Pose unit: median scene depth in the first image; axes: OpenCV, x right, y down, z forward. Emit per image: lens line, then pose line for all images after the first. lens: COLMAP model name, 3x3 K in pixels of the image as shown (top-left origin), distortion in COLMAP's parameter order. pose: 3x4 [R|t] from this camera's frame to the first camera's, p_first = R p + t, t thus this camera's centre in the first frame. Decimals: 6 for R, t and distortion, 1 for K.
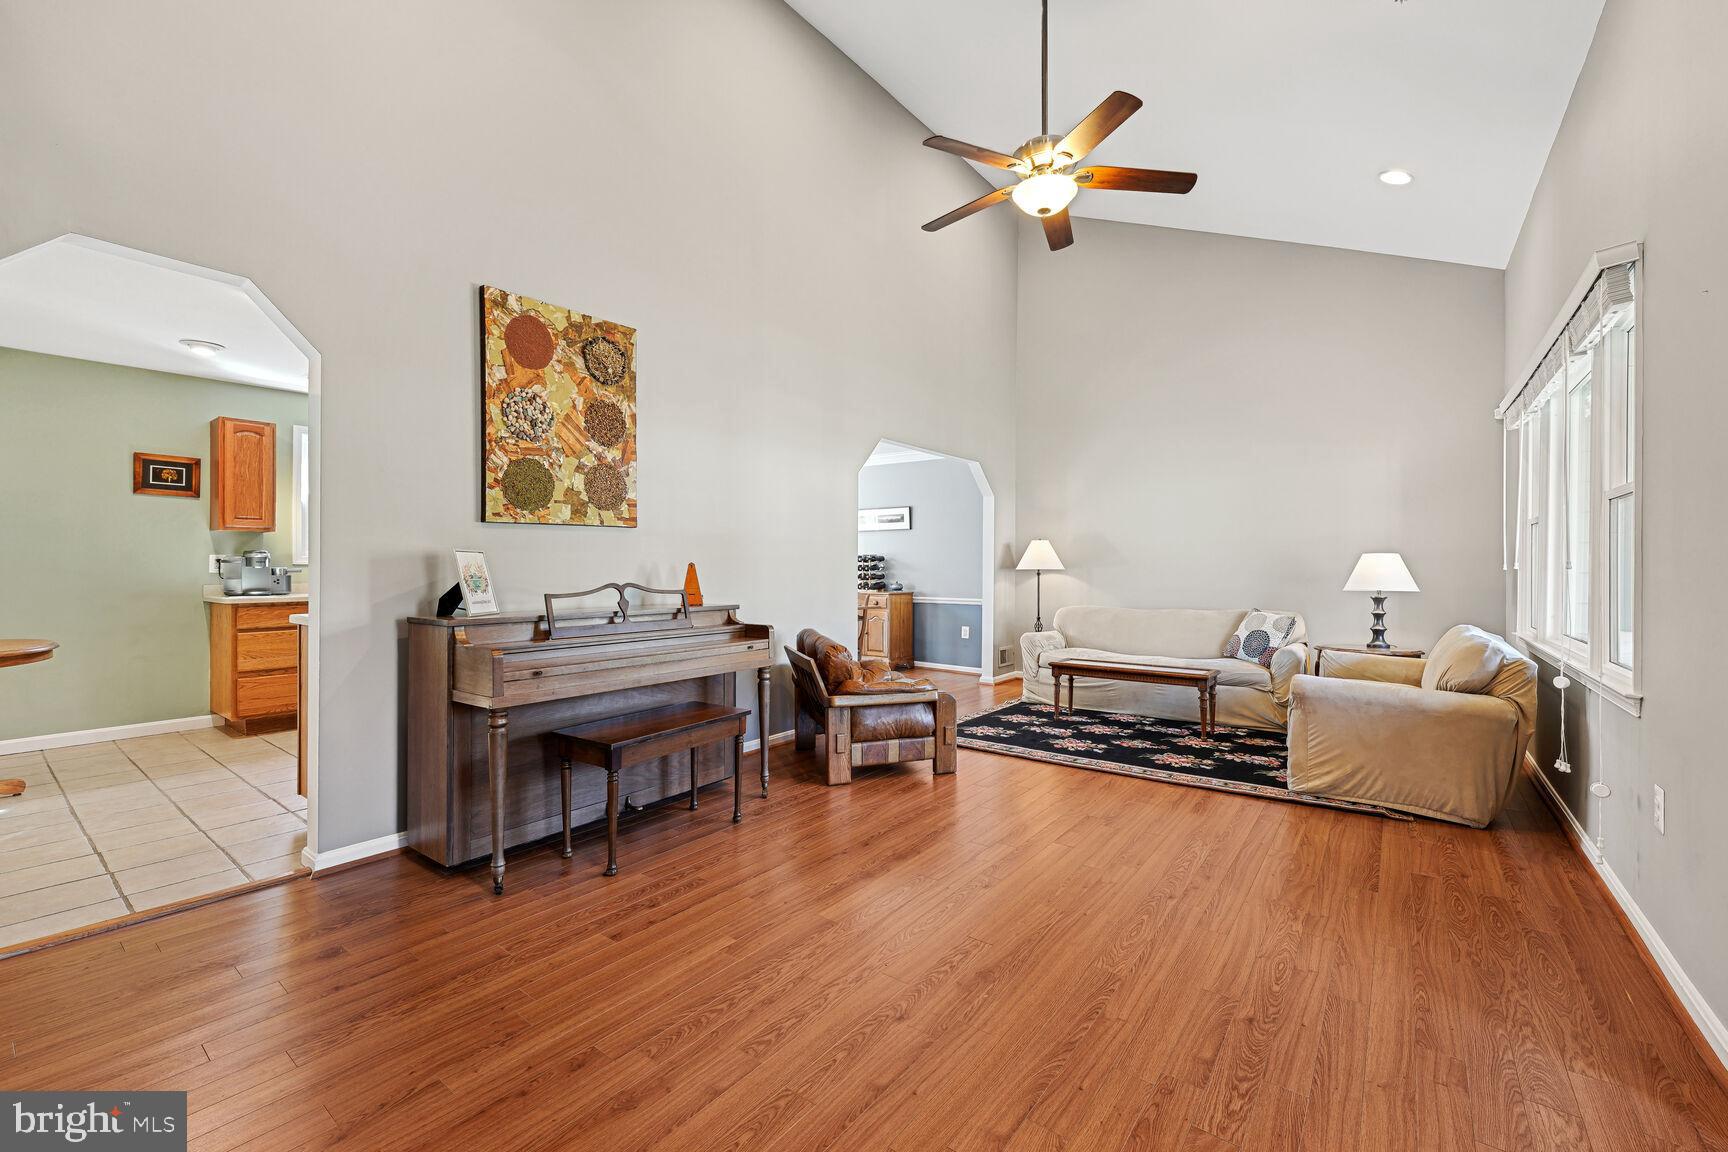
lens RADIAL K [[702.7, 0, 864.0], [0, 702.7, 576.0], [0, 0, 1]] dist [-0.021960, 0.000066]
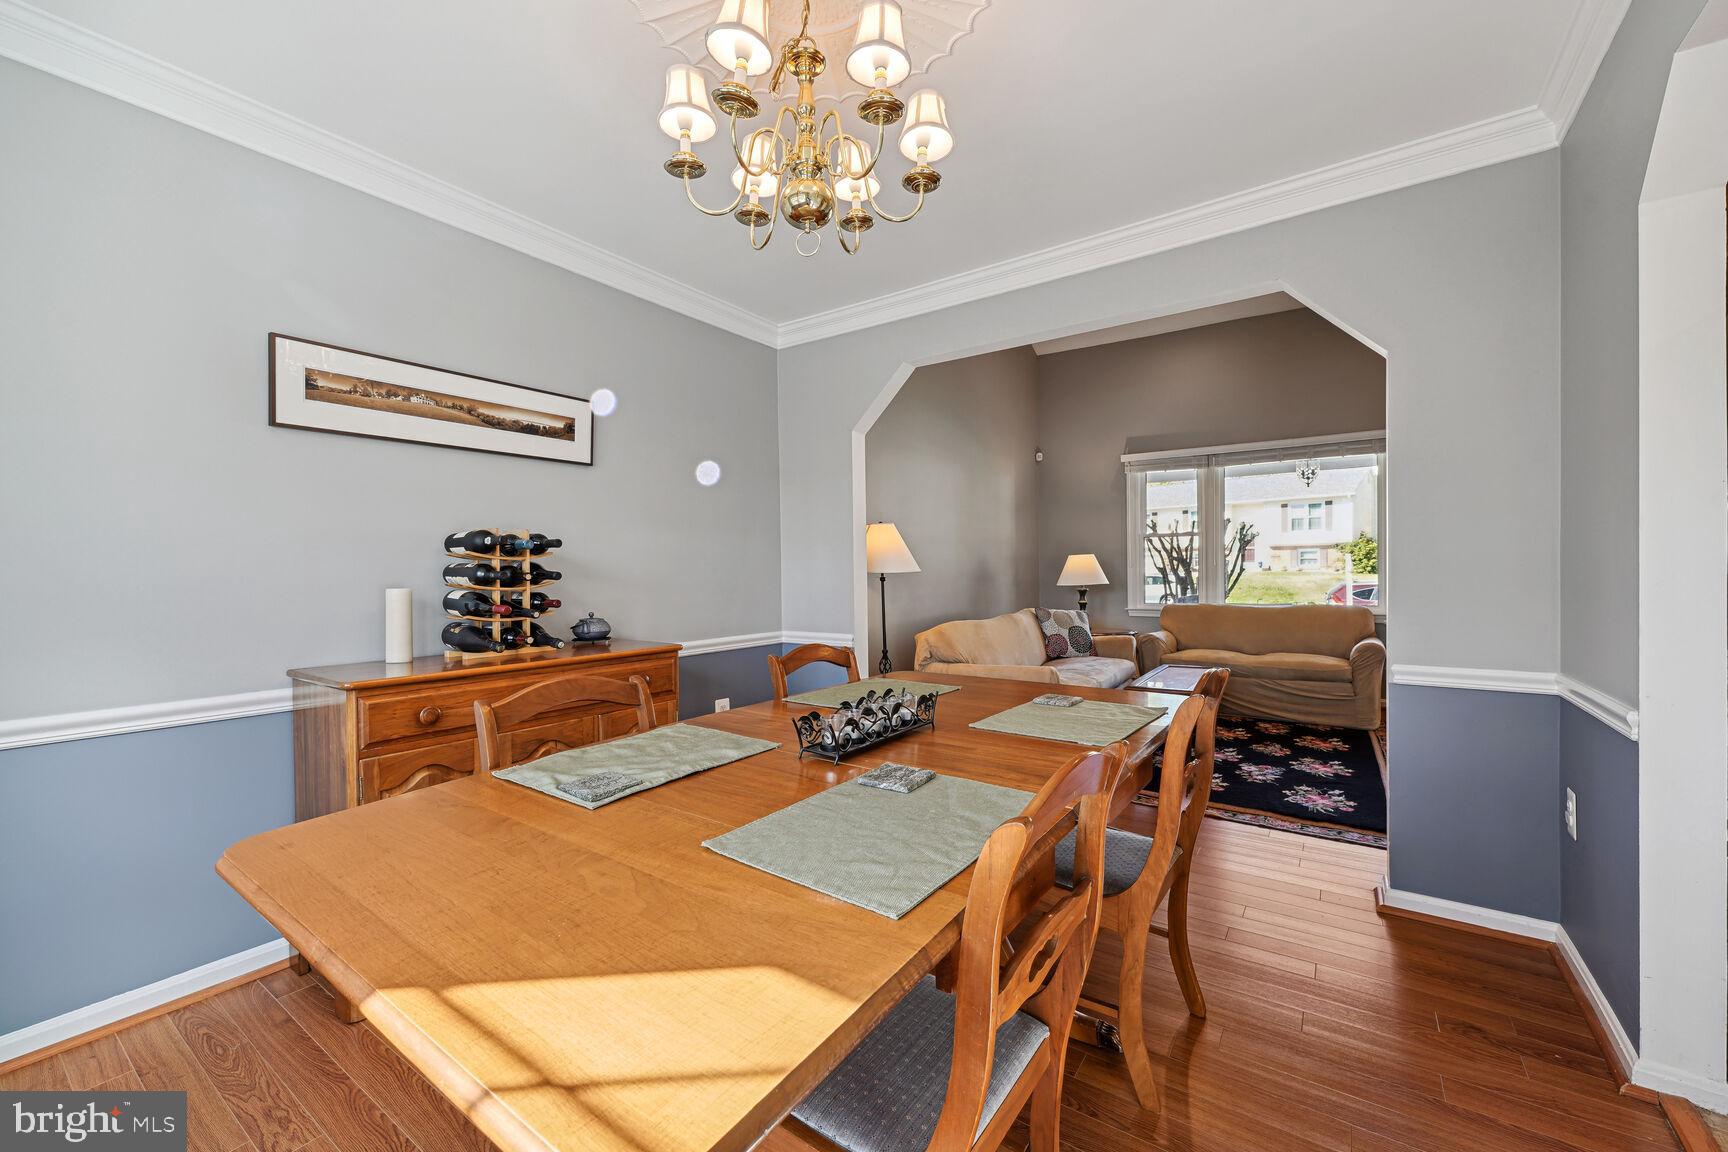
lens RADIAL K [[686.8, 0, 864.0], [0, 686.8, 576.0], [0, 0, 1]] dist [0.000965, -0.000286]
pose [[-0.032920, -0.012648, 0.999378, -0.272695], [0.021170, 0.999687, 0.013349, -0.011535], [-0.999234, 0.021596, -0.032642, 0.826725]]
